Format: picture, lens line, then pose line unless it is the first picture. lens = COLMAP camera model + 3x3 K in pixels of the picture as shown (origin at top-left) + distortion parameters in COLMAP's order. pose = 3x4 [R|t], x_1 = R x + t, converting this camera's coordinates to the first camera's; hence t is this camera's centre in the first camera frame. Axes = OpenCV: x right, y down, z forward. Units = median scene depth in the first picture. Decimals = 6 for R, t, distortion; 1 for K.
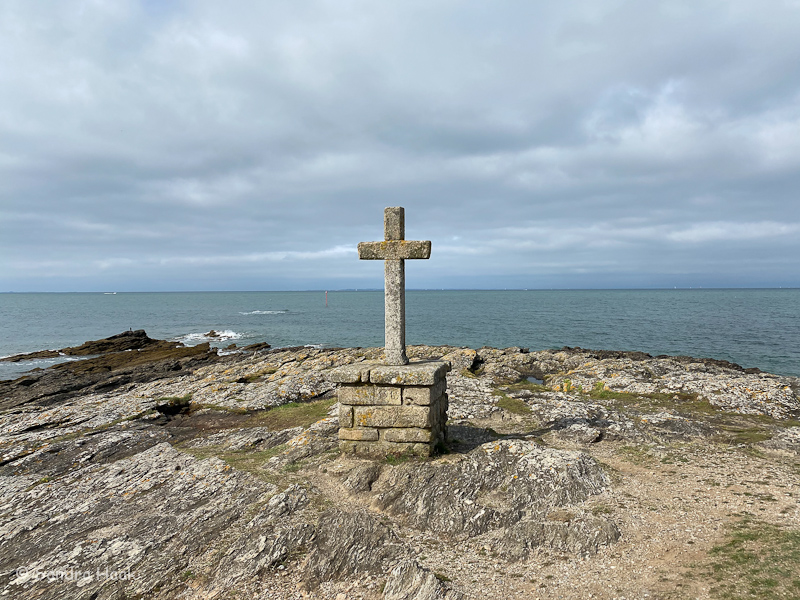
lens RADIAL K [[609.1, 0, 390.7], [0, 609.1, 302.0], [0, 0, 1]] dist [0.032972, -0.077946]
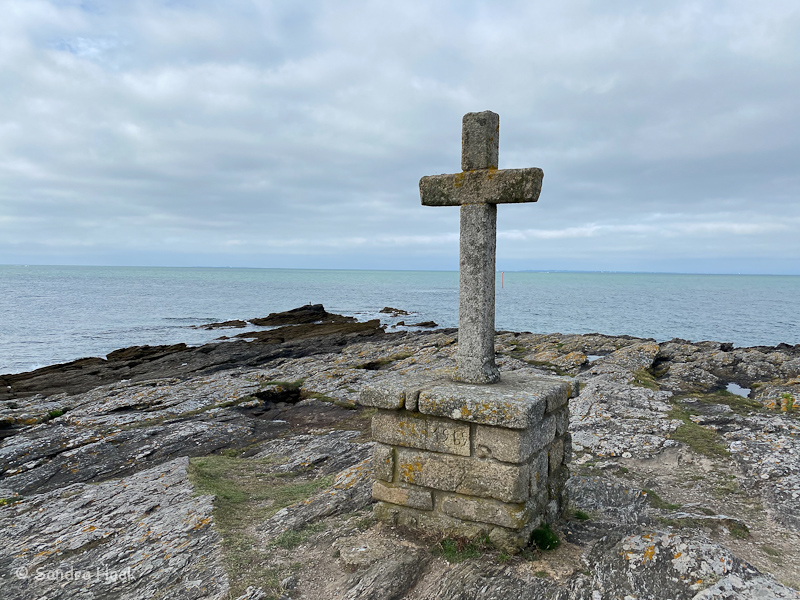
lens RADIAL K [[609.1, 0, 390.7], [0, 609.1, 302.0], [0, 0, 1]] dist [0.032972, -0.077946]
pose [[0.957363, 0.033218, -0.286971, 0.066216], [-0.023569, 0.999037, 0.037014, 0.003546], [0.287924, -0.028672, 0.957224, 0.277246]]
